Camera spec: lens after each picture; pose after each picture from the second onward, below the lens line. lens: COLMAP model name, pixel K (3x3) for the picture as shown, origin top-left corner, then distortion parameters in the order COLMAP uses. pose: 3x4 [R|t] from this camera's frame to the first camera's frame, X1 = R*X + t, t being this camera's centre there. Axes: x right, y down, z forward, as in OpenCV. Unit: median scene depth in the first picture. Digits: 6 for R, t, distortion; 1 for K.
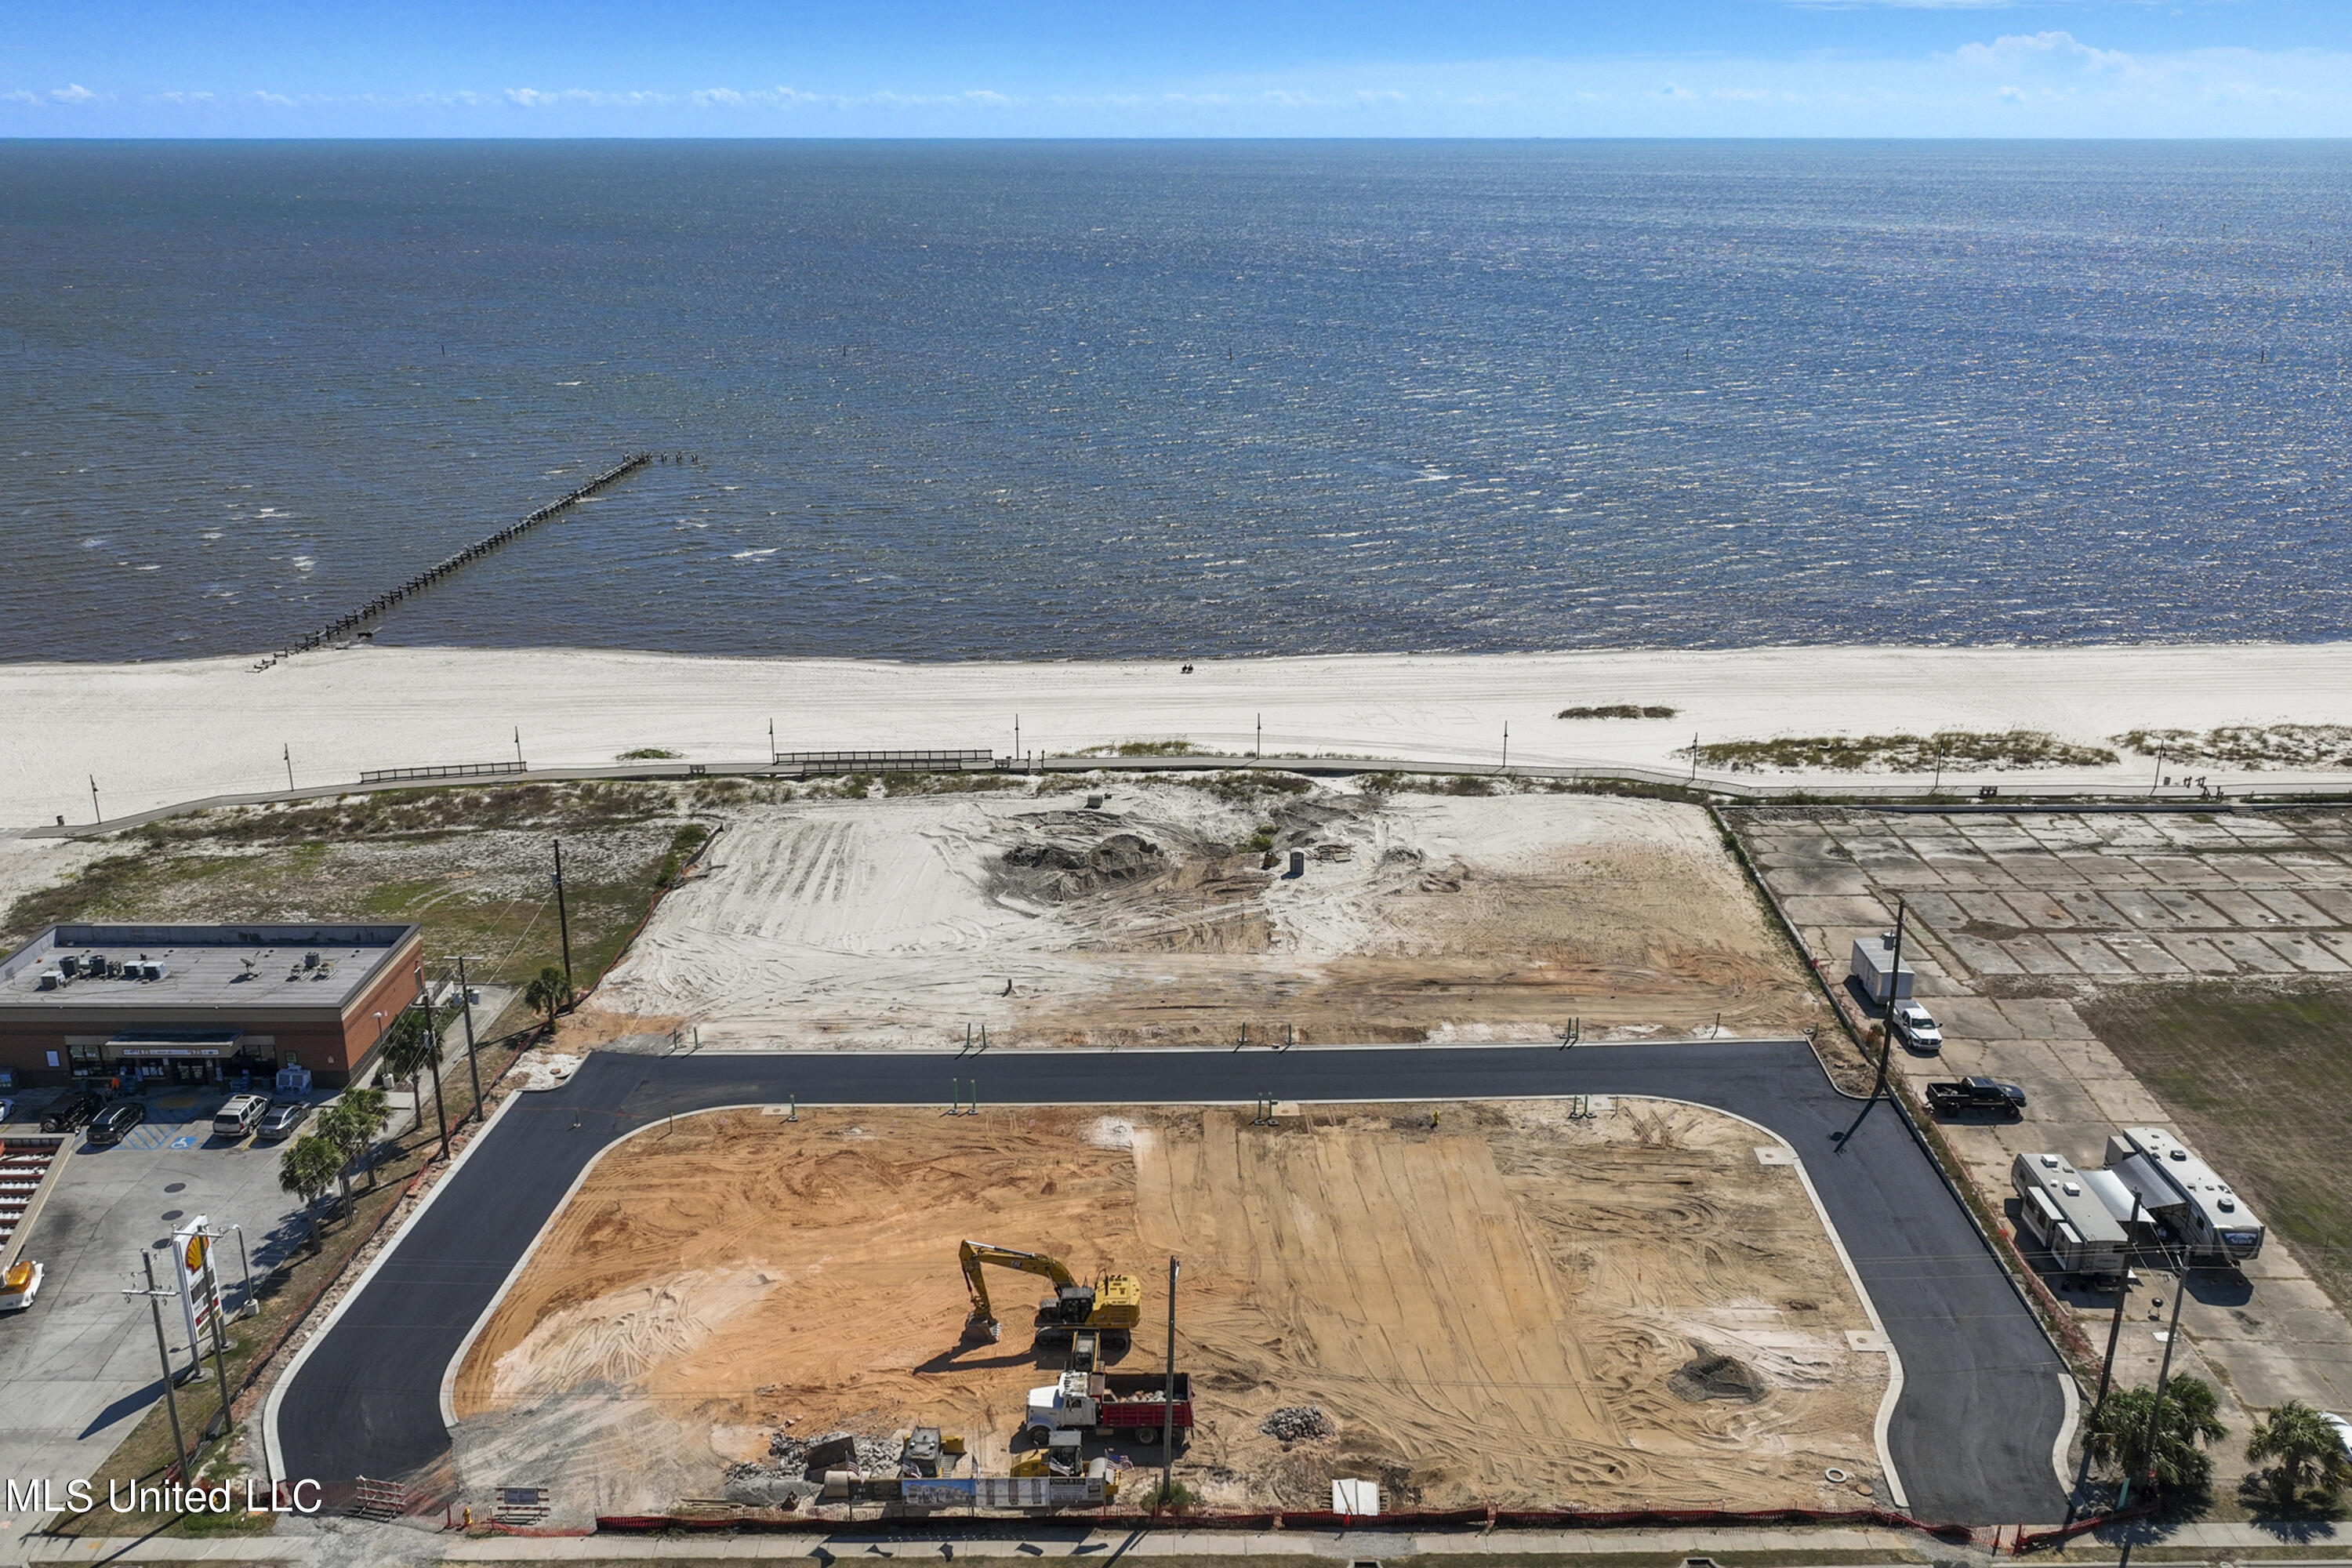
lens RADIAL K [[1992.9, 0, 1176.0], [0, 1992.9, 784.0], [0, 0, 1]] dist [0.007440, -0.004912]
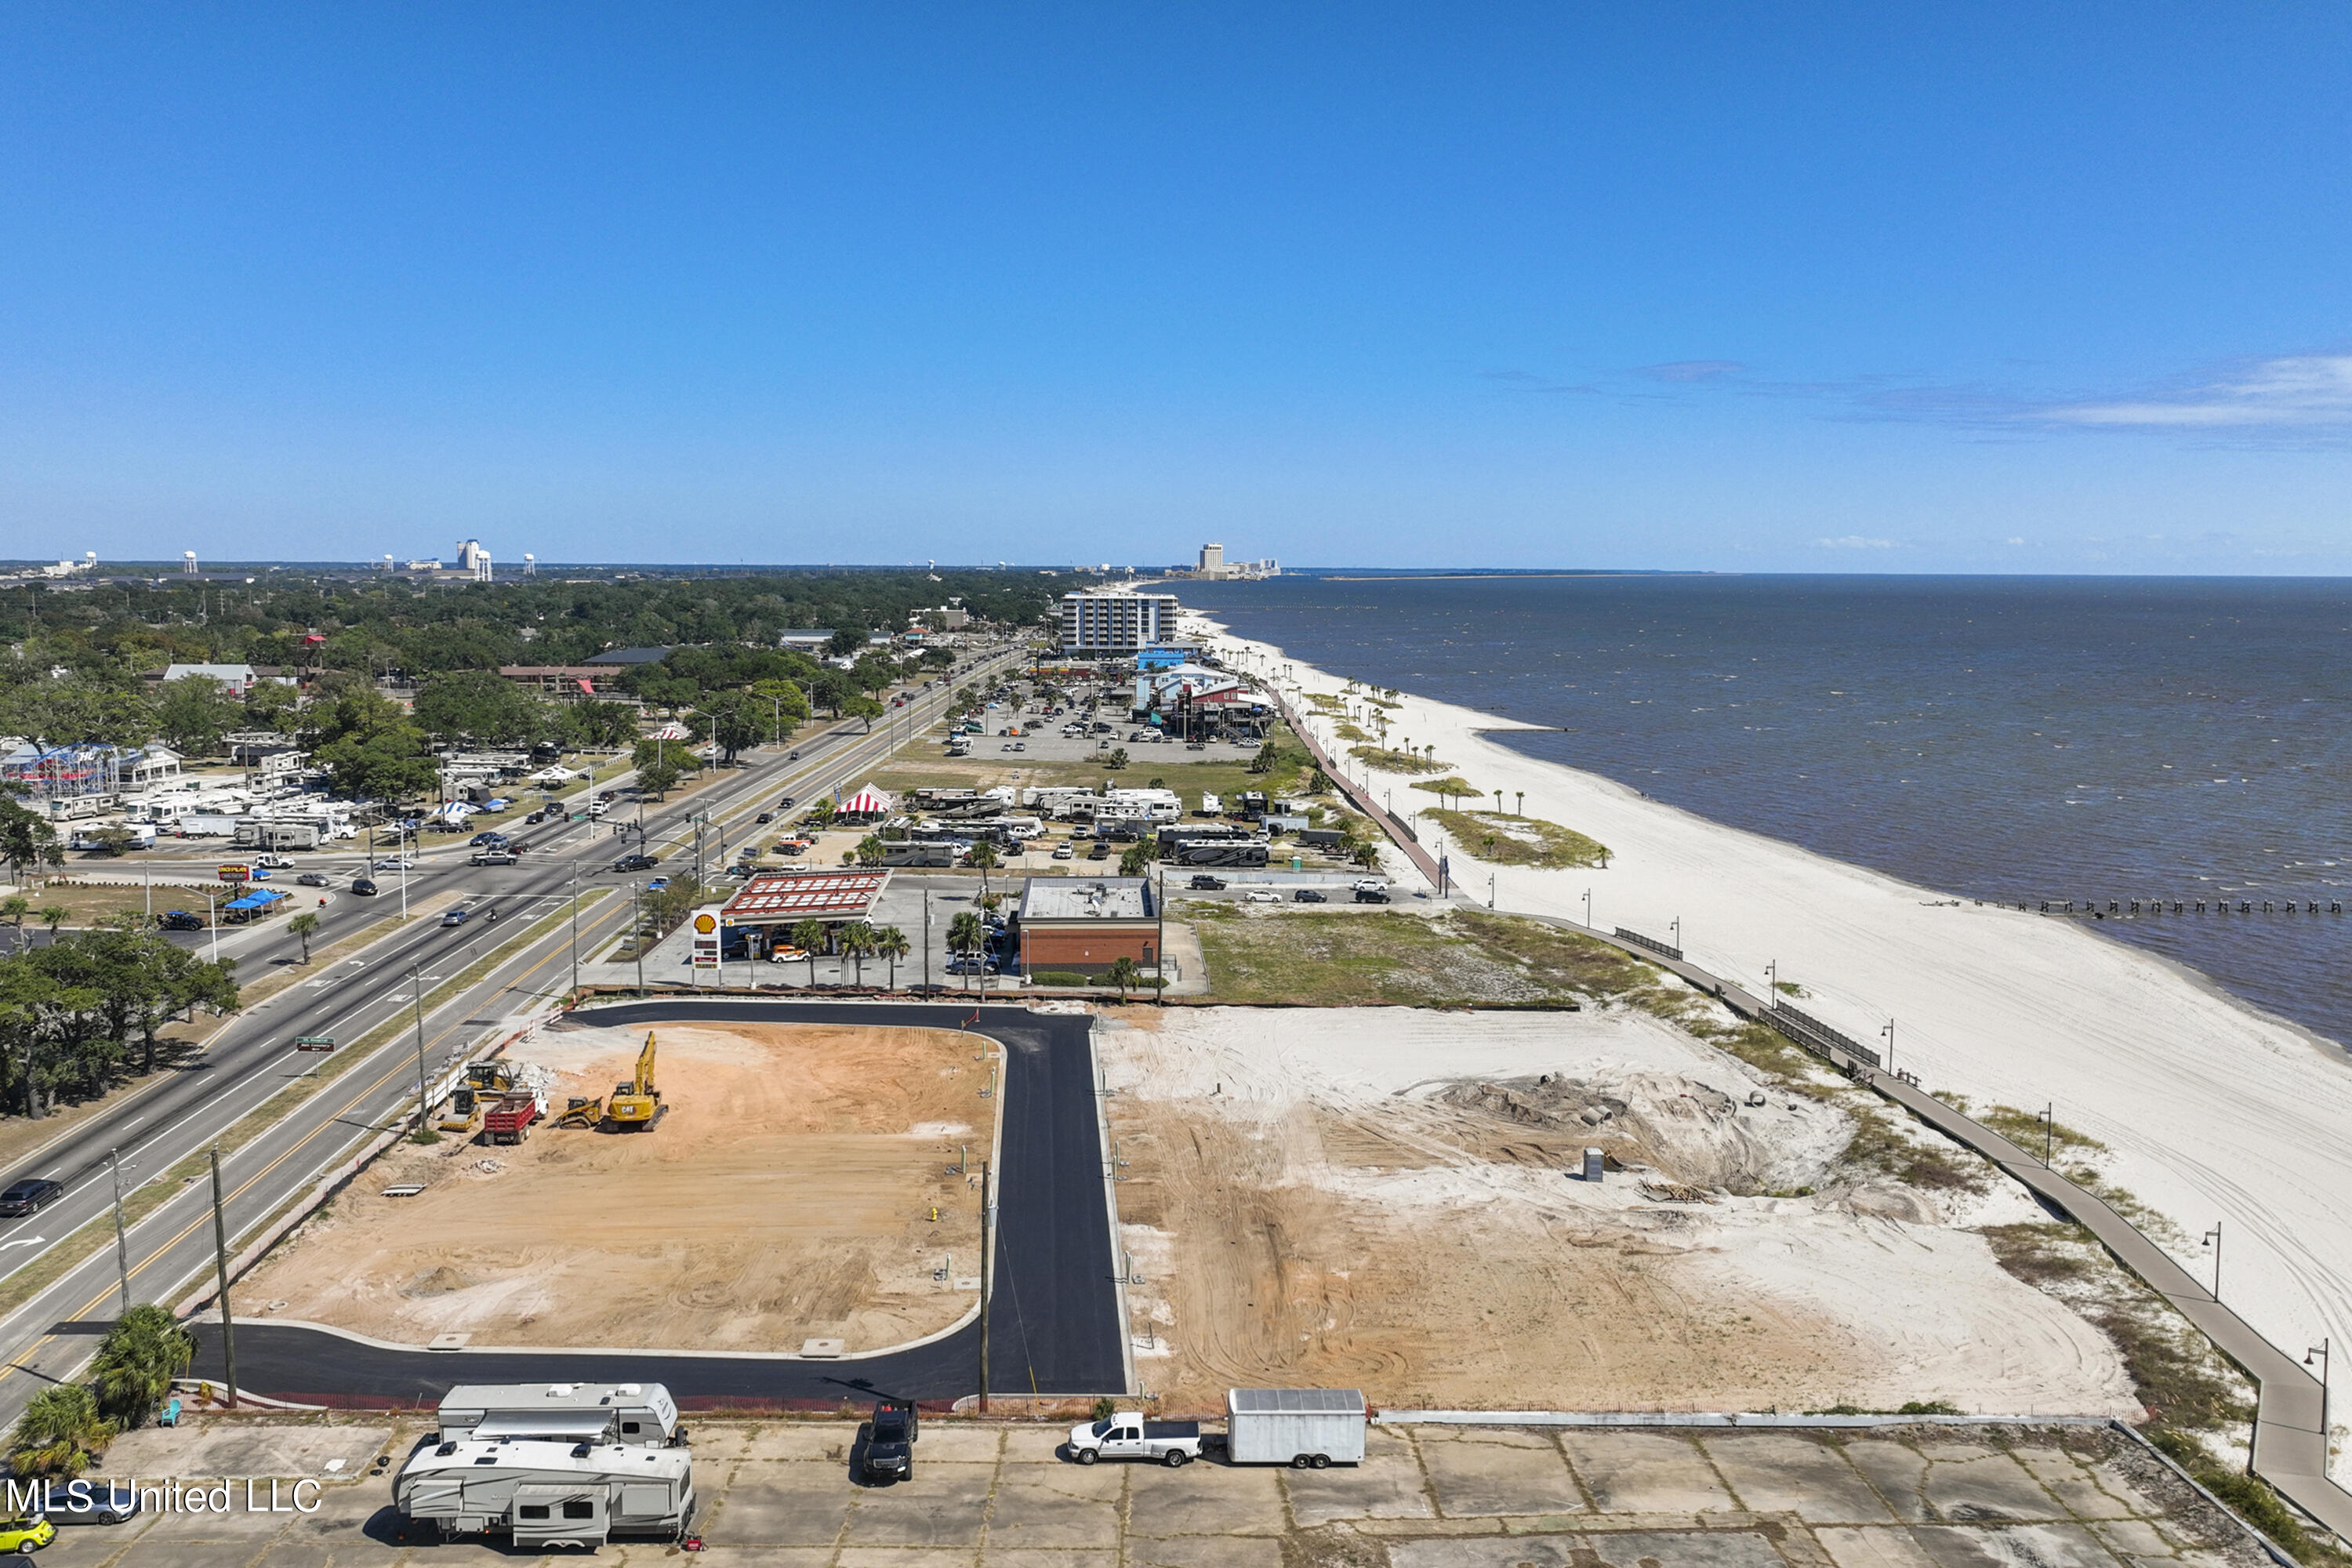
lens RADIAL K [[1962.8, 0, 1176.0], [0, 1962.8, 784.0], [0, 0, 1]] dist [0.011977, -0.010164]
pose [[0.042391, 0.112640, -0.992731, 0.829930], [-0.316528, 0.943955, 0.093590, -0.128555], [0.947636, 0.310260, 0.075669, 0.735625]]
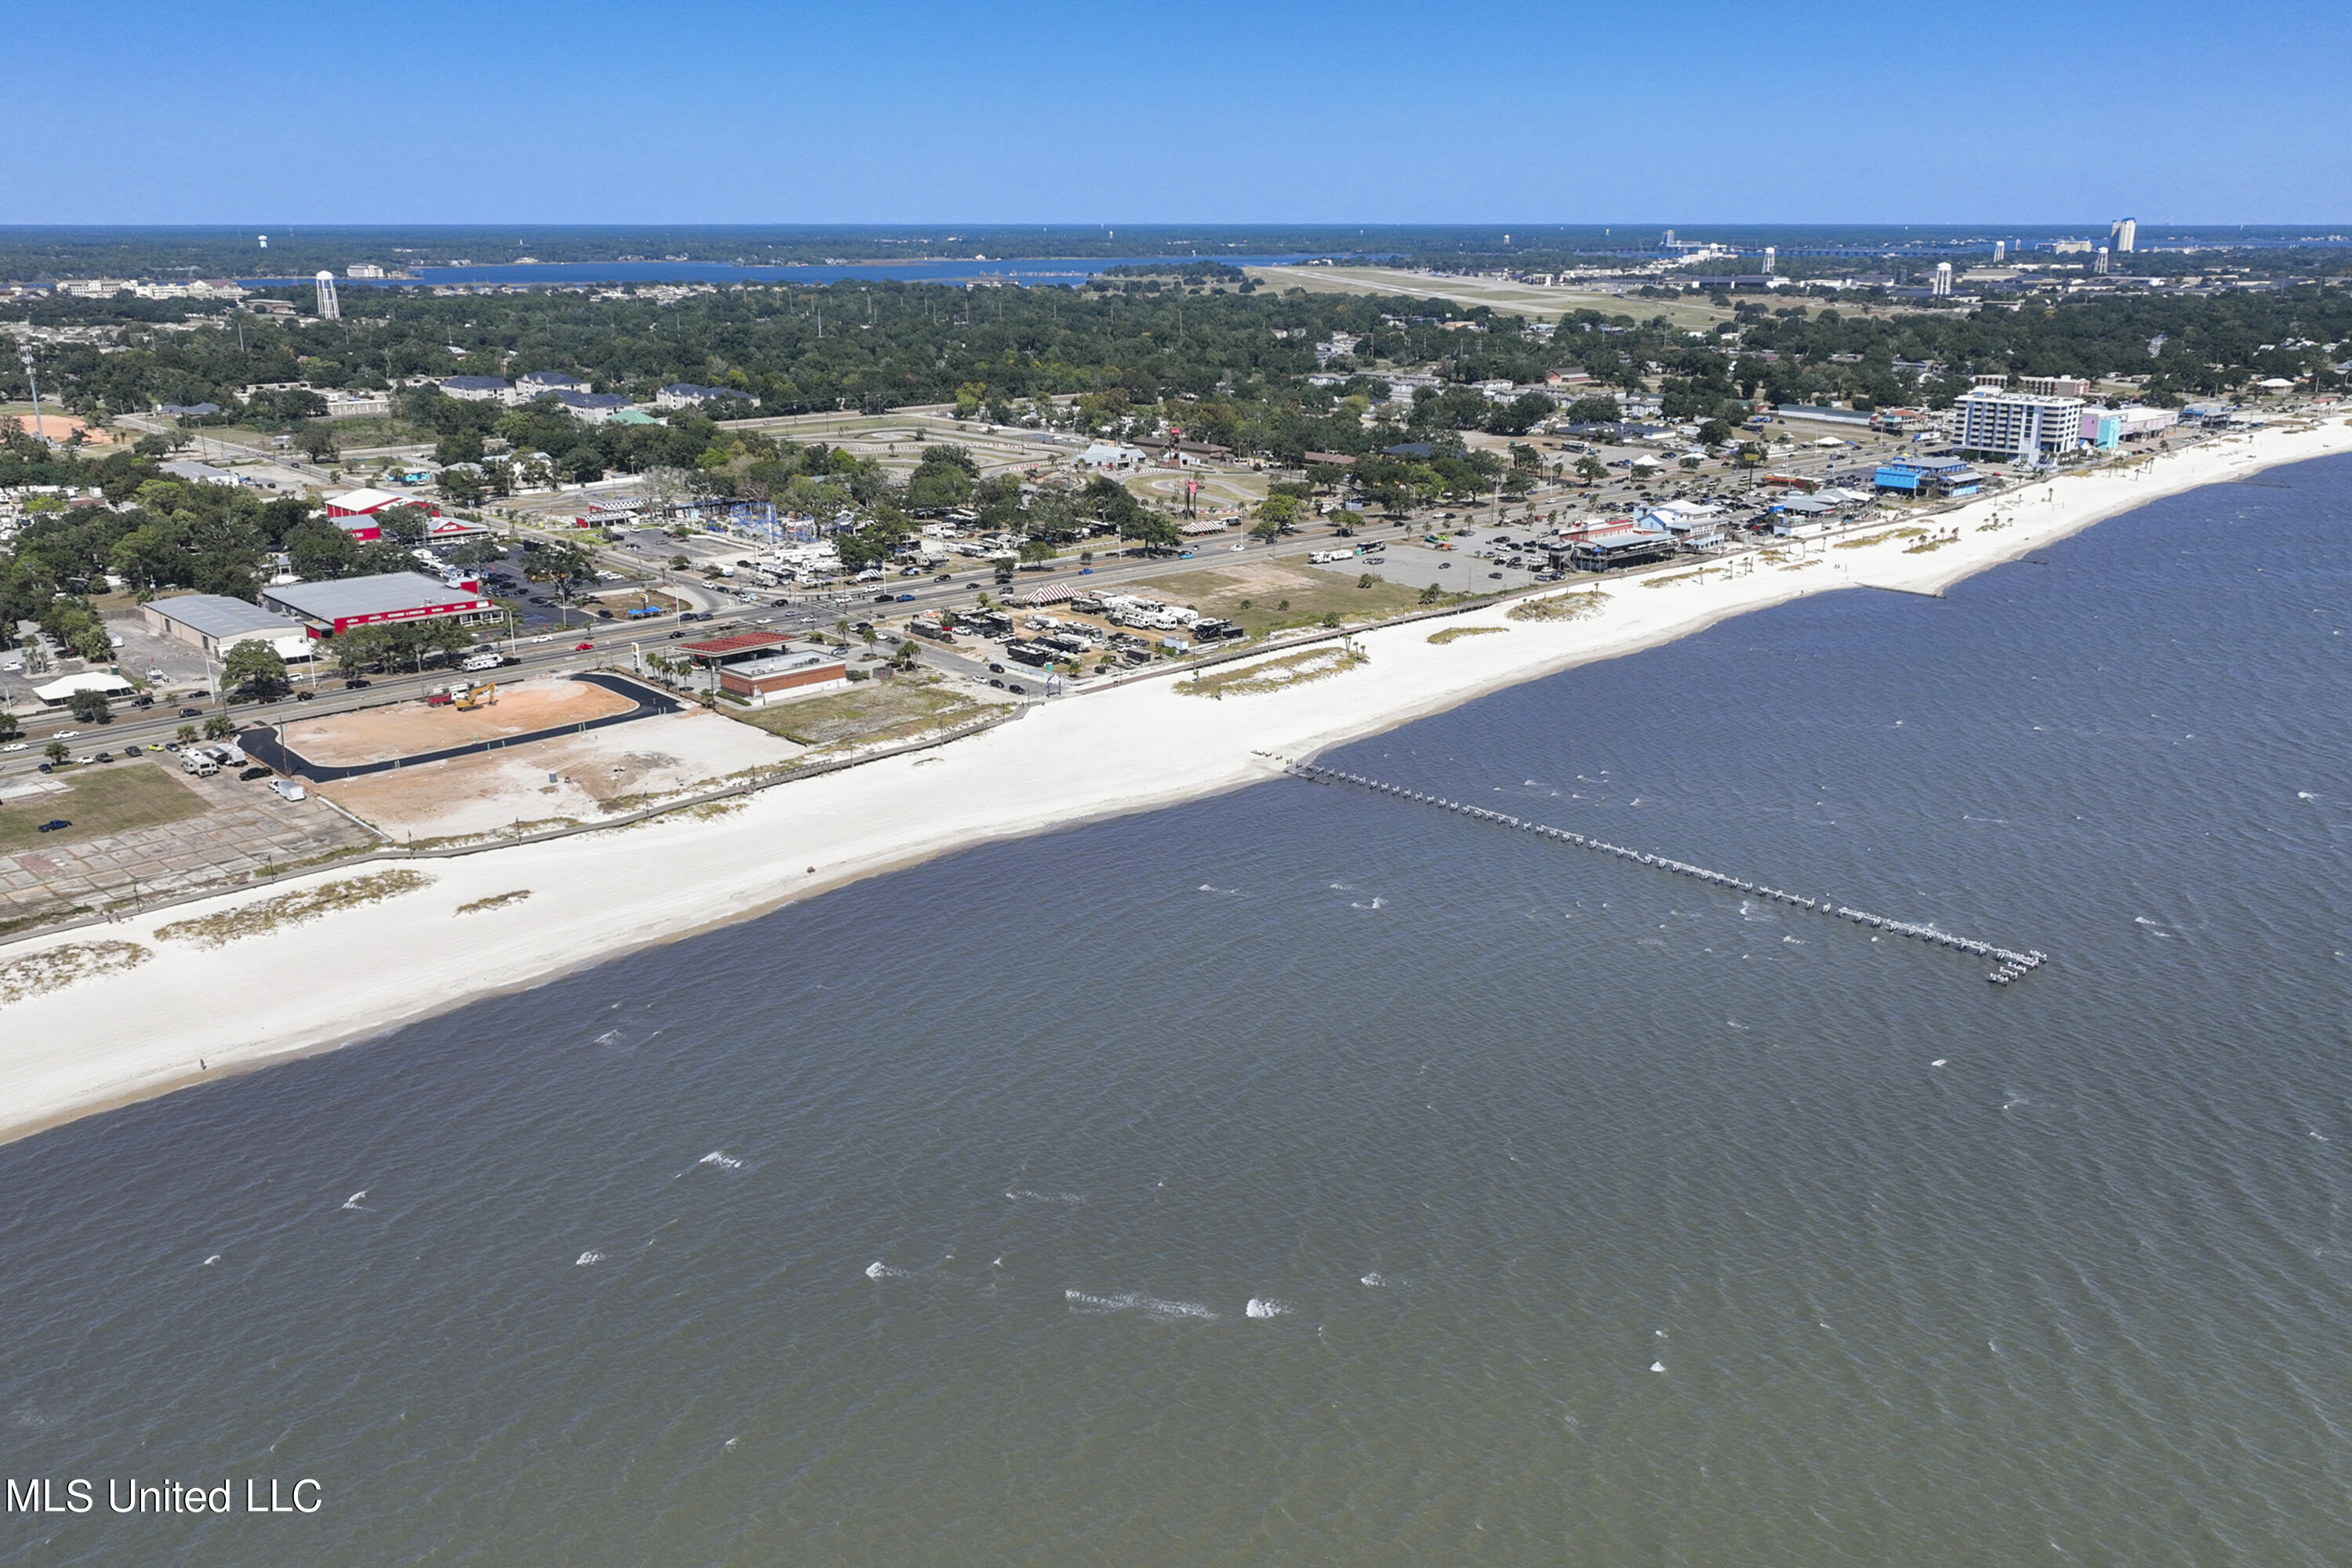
lens RADIAL K [[1962.8, 0, 1176.0], [0, 1962.8, 784.0], [0, 0, 1]] dist [0.011977, -0.010164]
pose [[-0.715199, 0.196035, -0.670866, 1.087836], [-0.216498, 0.850510, 0.479335, -1.219004], [0.664545, 0.488061, -0.565842, 2.801637]]
